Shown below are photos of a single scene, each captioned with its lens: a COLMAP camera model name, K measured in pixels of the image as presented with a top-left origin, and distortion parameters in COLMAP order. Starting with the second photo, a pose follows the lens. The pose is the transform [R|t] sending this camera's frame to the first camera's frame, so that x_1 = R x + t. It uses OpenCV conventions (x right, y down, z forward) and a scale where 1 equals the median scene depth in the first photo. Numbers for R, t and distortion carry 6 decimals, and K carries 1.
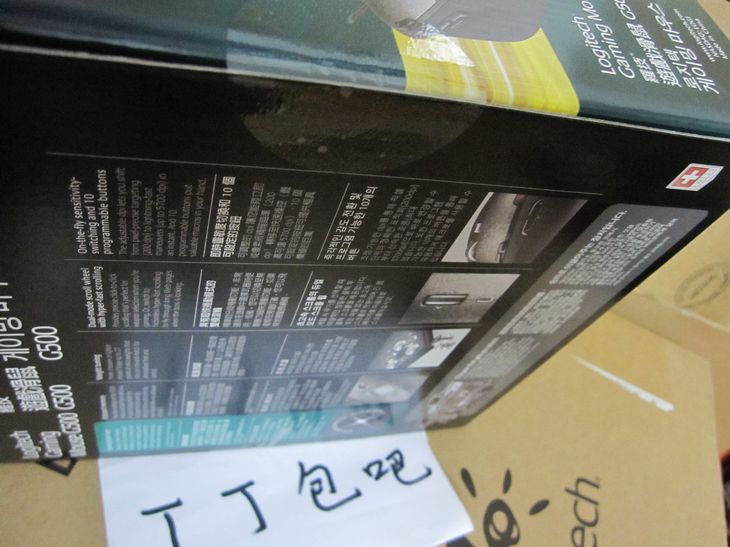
lens RADIAL K [[599.8, 0, 365.0], [0, 599.8, 273.5], [0, 0, 1]] dist [-0.057964, 0.011242]
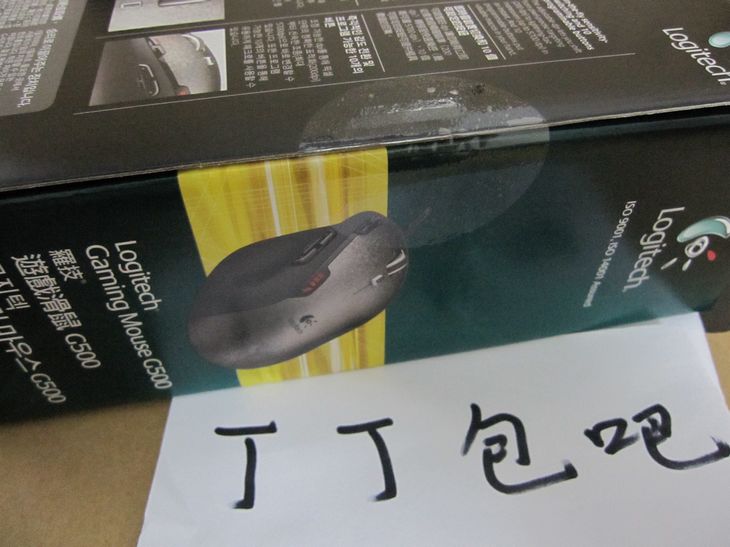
lens RADIAL K [[599.8, 0, 365.0], [0, 599.8, 273.5], [0, 0, 1]] dist [-0.057964, 0.011242]
pose [[-0.873997, 0.231611, -0.427182, 0.486142], [-0.124424, -0.956461, -0.264010, -0.194829], [-0.469731, -0.177592, 0.864762, 0.067370]]
